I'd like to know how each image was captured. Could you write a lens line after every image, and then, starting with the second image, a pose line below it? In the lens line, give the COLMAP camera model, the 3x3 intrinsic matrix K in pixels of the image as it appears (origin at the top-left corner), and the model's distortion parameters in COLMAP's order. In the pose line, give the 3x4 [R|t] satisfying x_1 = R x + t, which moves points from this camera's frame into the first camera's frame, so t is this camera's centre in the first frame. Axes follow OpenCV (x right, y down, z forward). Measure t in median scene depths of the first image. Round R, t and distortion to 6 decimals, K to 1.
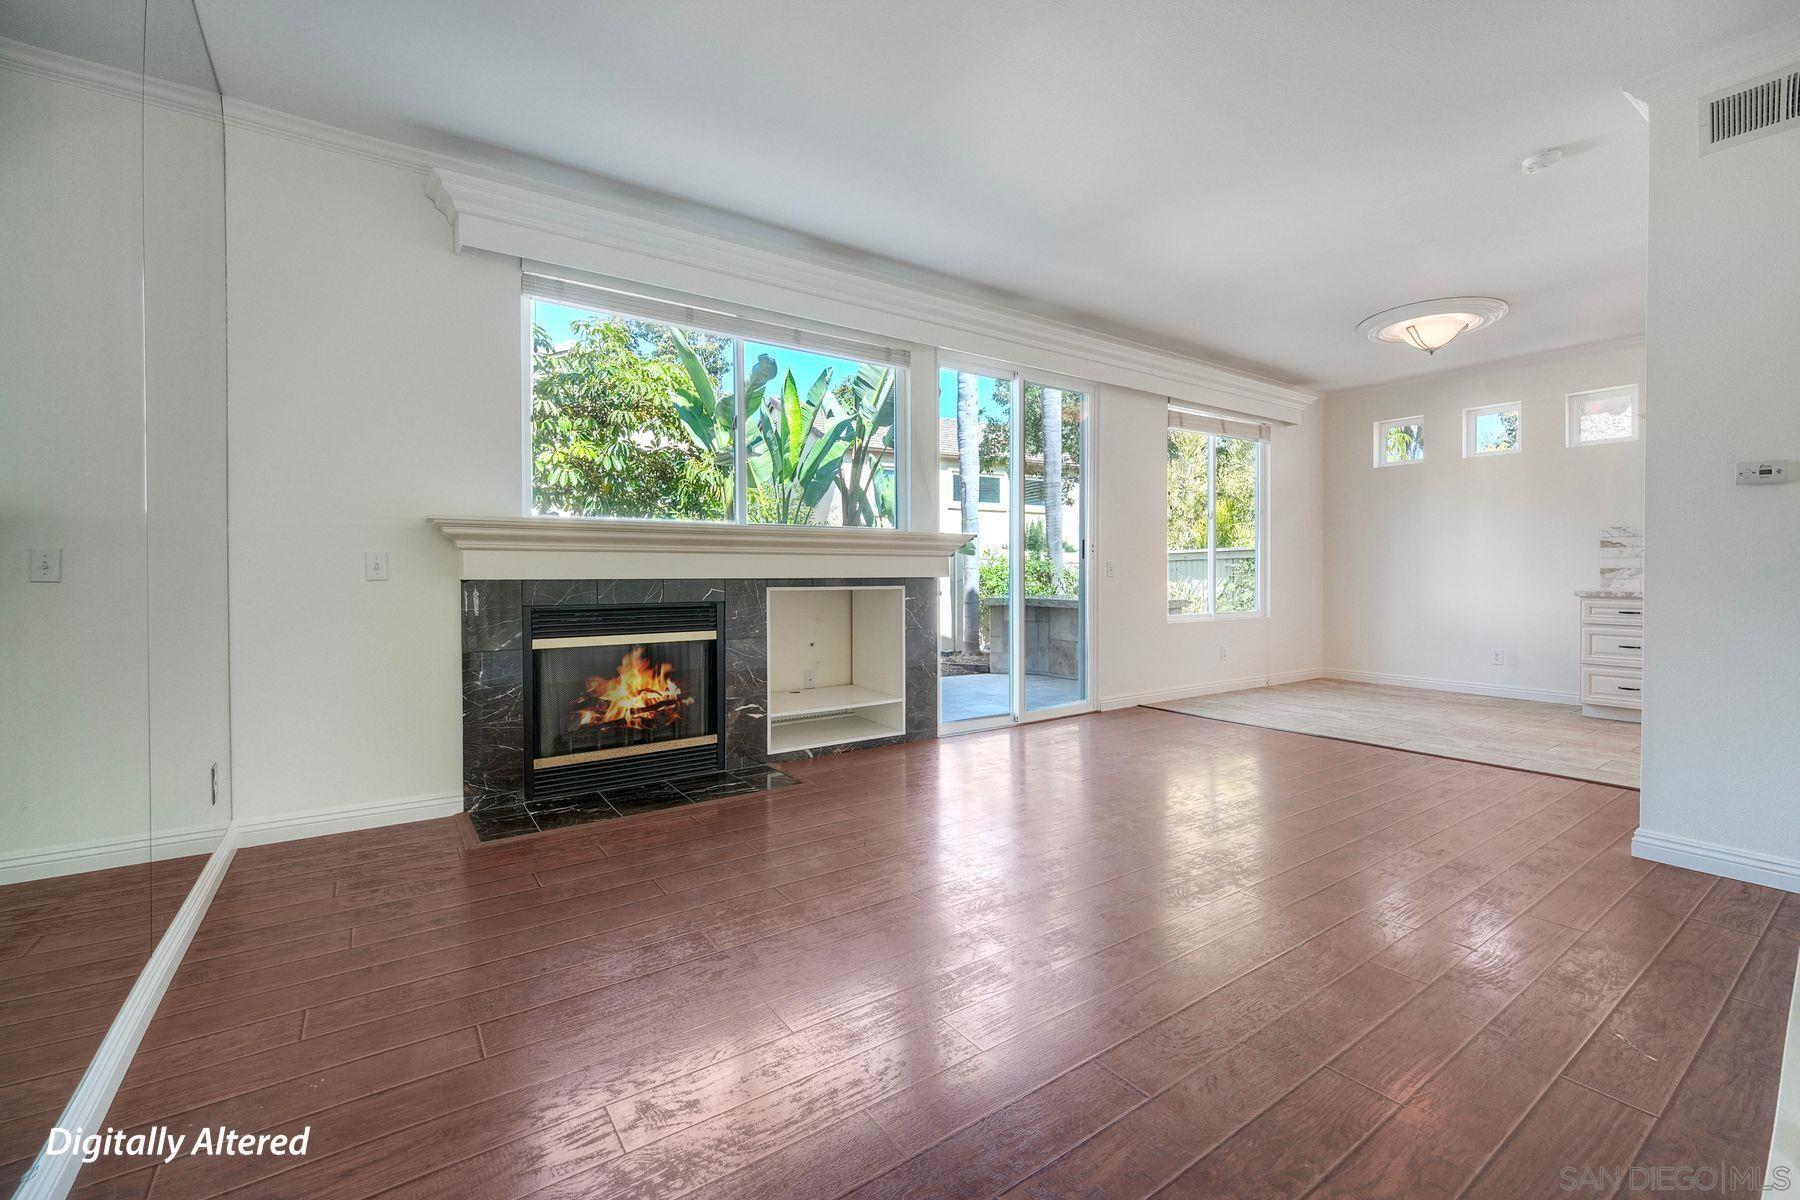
lens RADIAL K [[766.9, 0, 899.8], [0, 766.9, 578.1], [0, 0, 1]] dist [-0.019846, -0.000149]
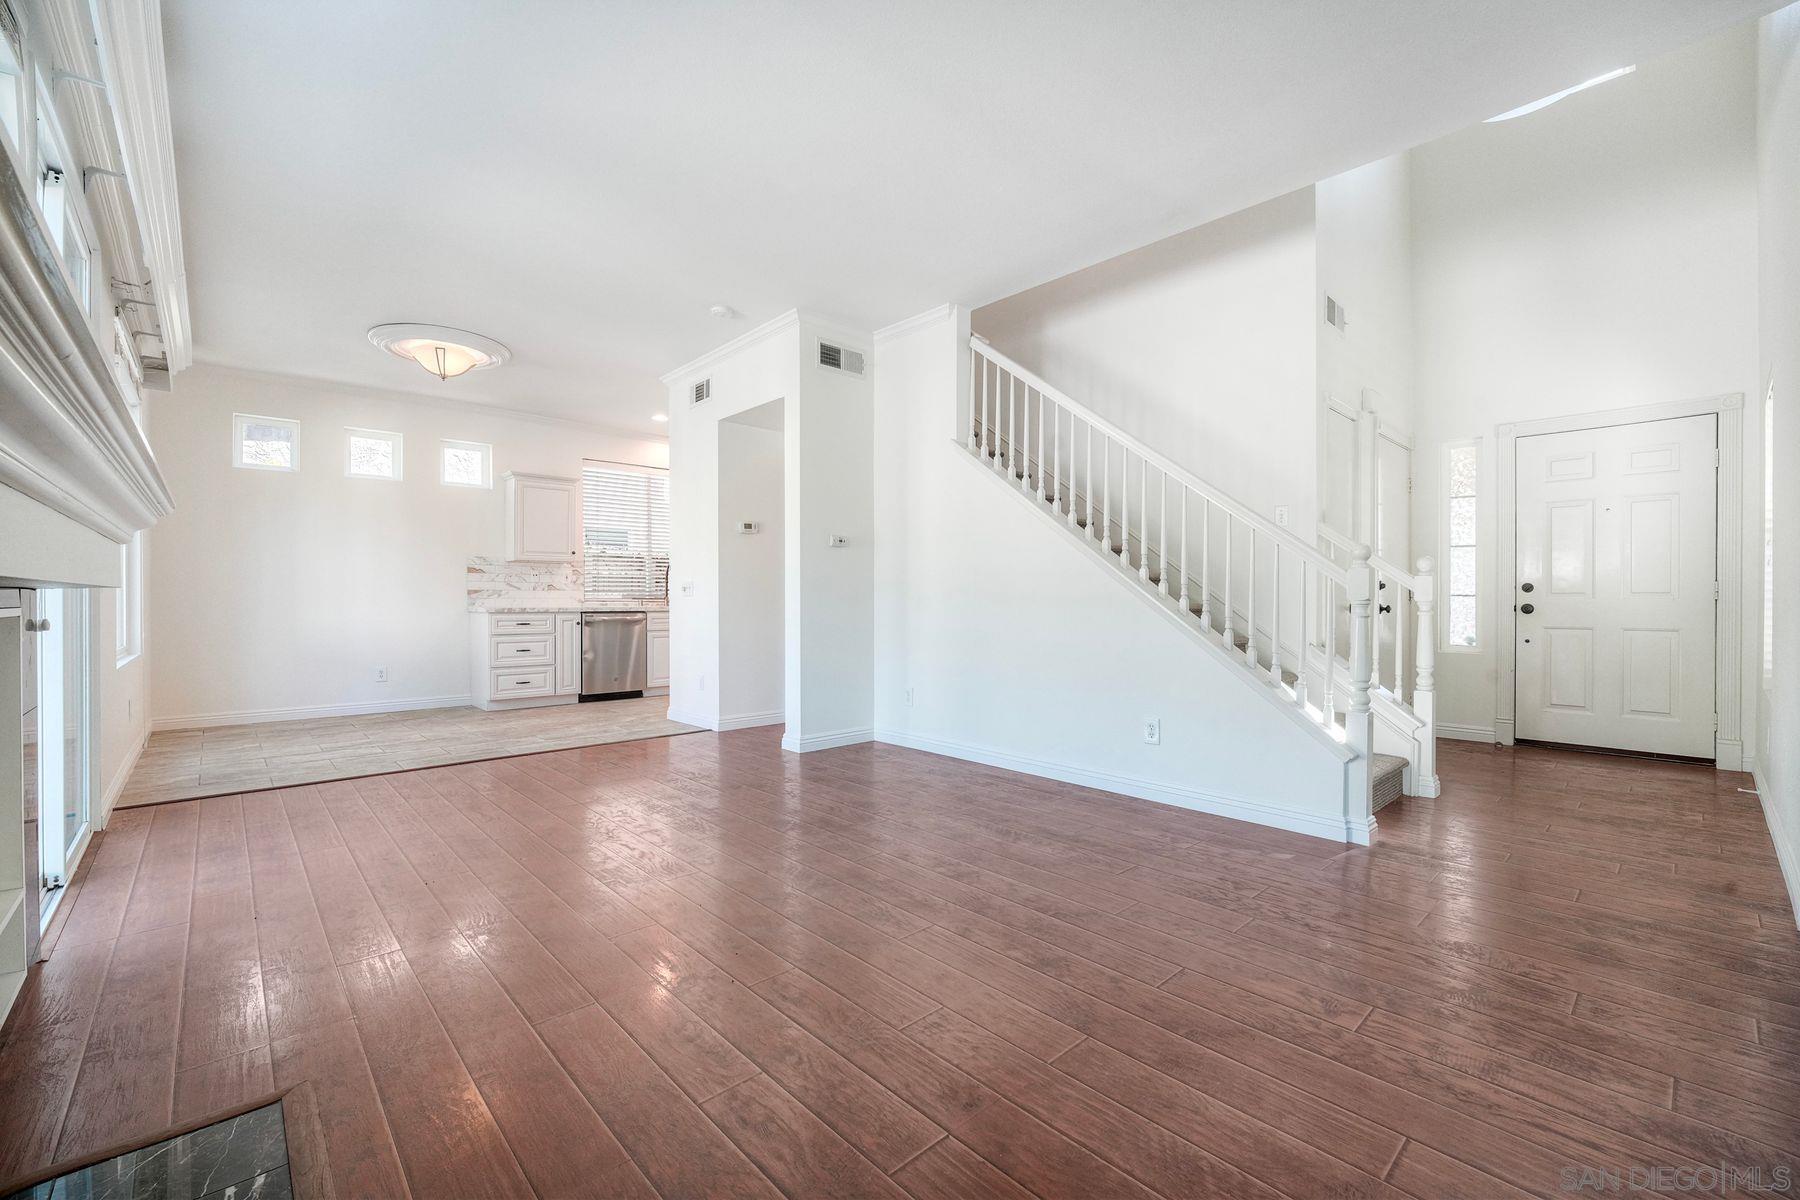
lens RADIAL K [[752.7, 0, 906.2], [0, 752.7, 598.3], [0, 0, 1]] dist [0.010164, -0.000085]
pose [[-0.132843, -0.000238, 0.991137, -0.348340], [0.007640, 0.999970, 0.001264, 0.004240], [-0.991108, 0.007740, -0.132837, 0.438237]]
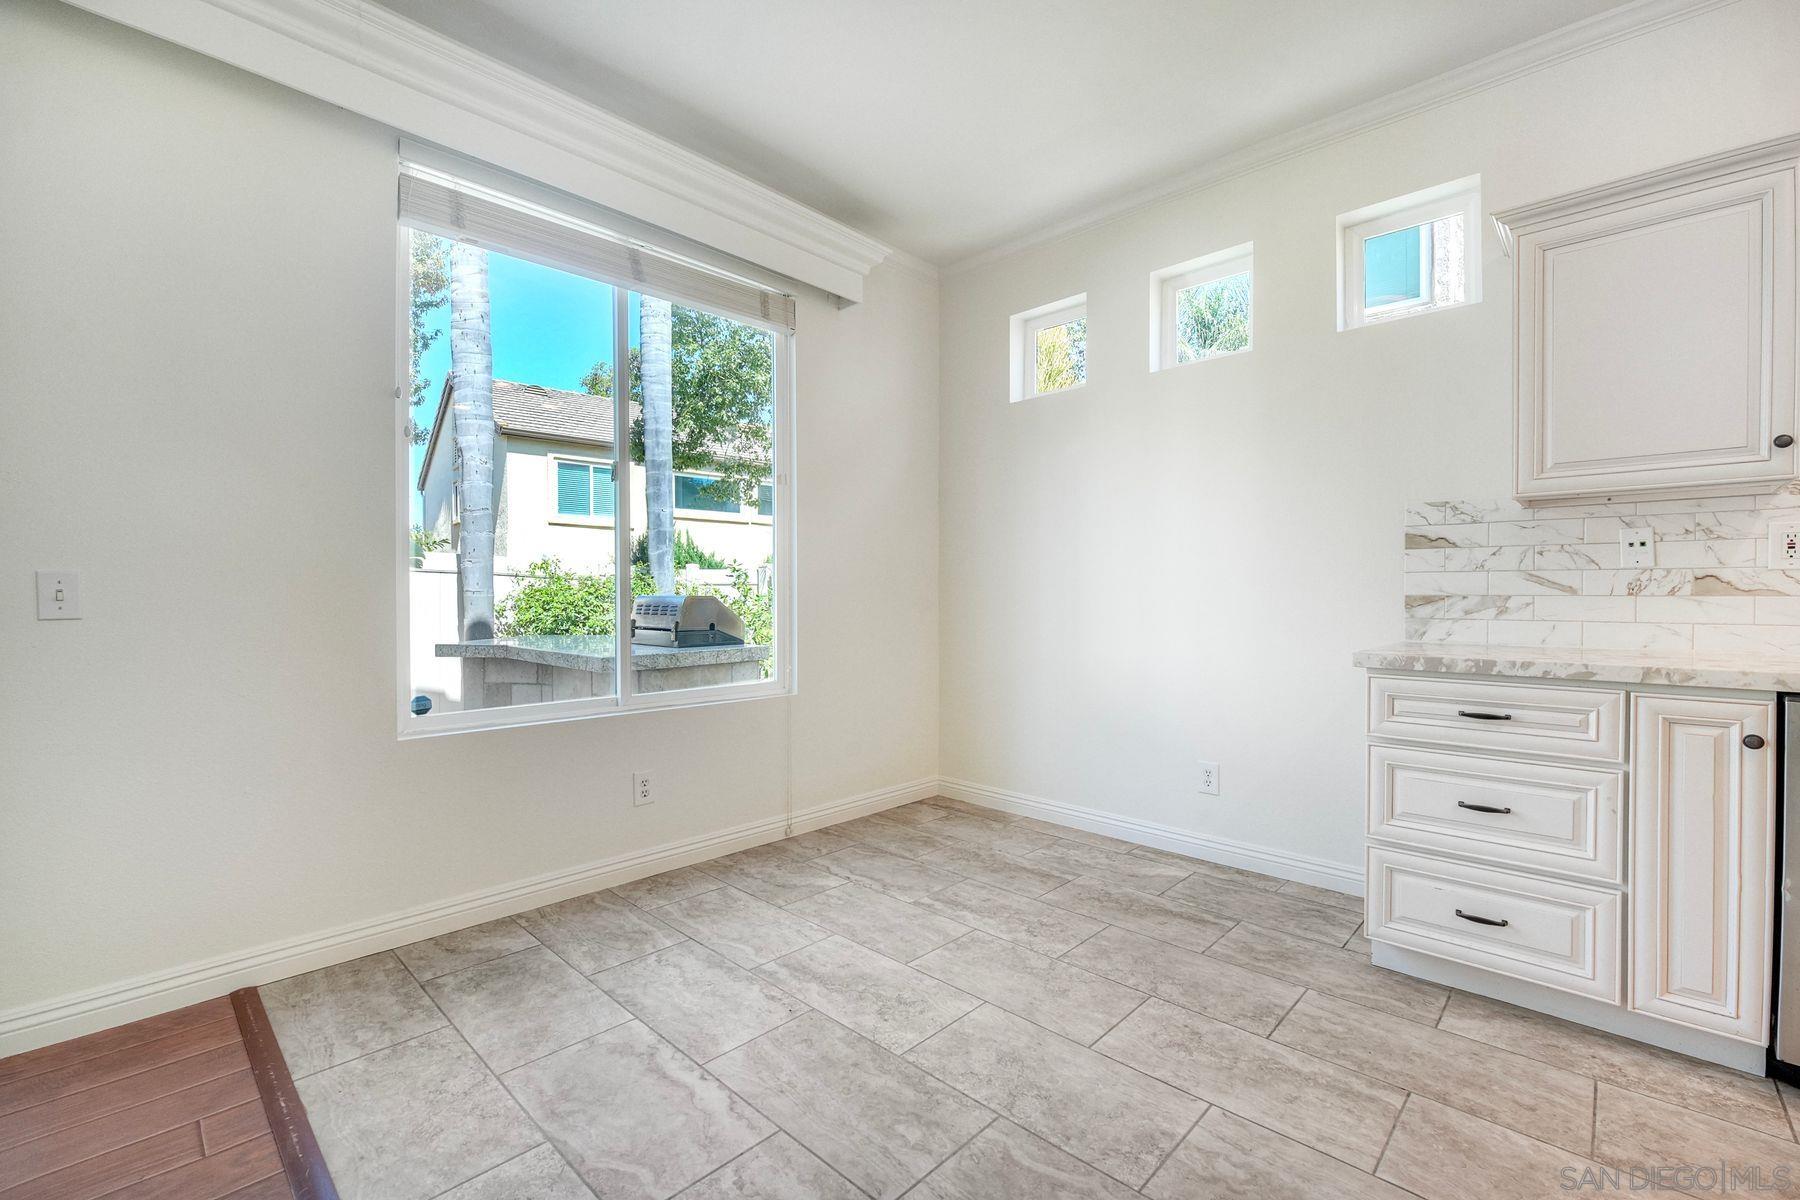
lens RADIAL K [[767.8, 0, 900.0], [0, 767.8, 600.0], [0, 0, 1]] dist [-0.004571, 0.000428]
pose [[0.980542, 0.000224, 0.196308, 0.516746], [-0.000068, 1.000000, -0.000801, -0.009282], [-0.196308, 0.000772, 0.980542, 0.579699]]
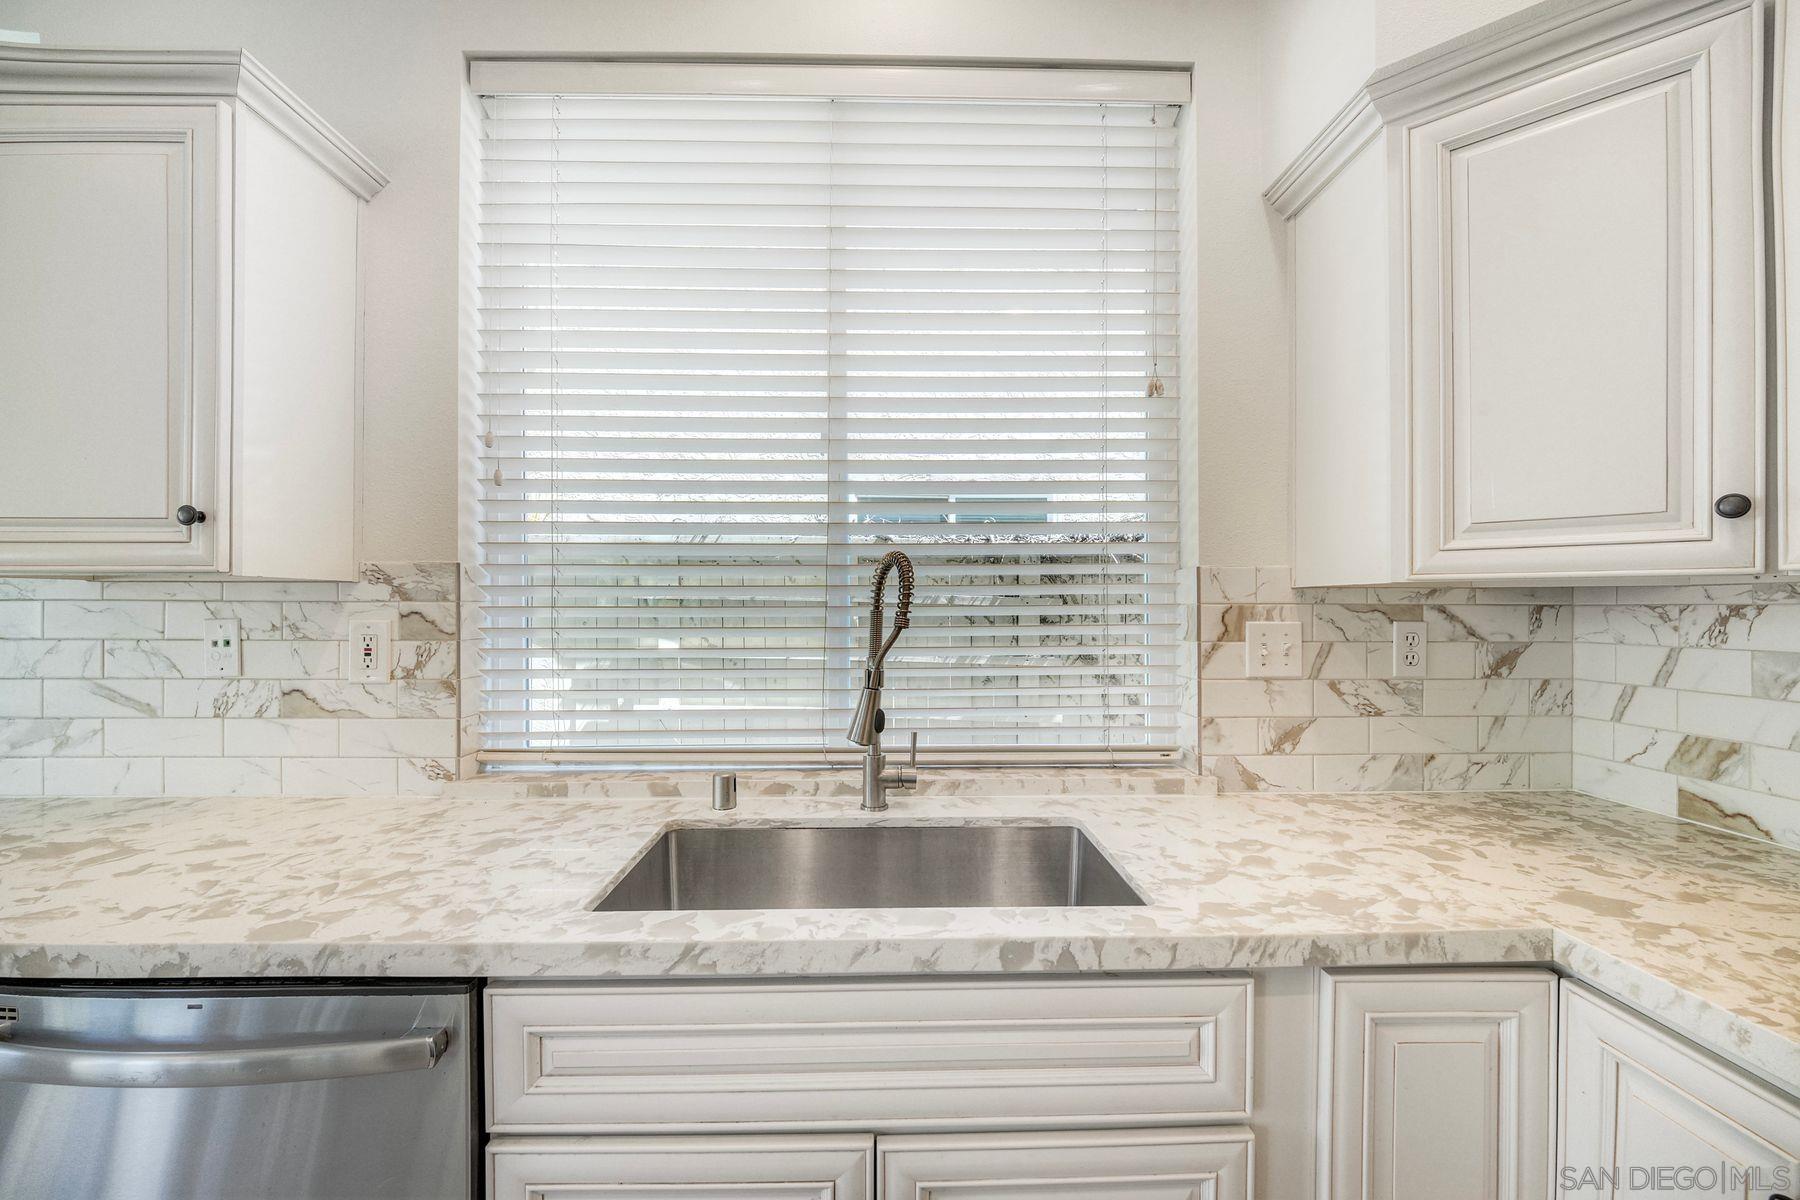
lens RADIAL K [[752.7, 0, 906.2], [0, 752.7, 598.3], [0, 0, 1]] dist [0.010164, -0.000085]
pose [[0.547716, 0.010977, 0.836592, 0.847648], [0.004084, 0.999867, -0.015793, -0.045893], [-0.836655, 0.012066, 0.547598, 0.545572]]
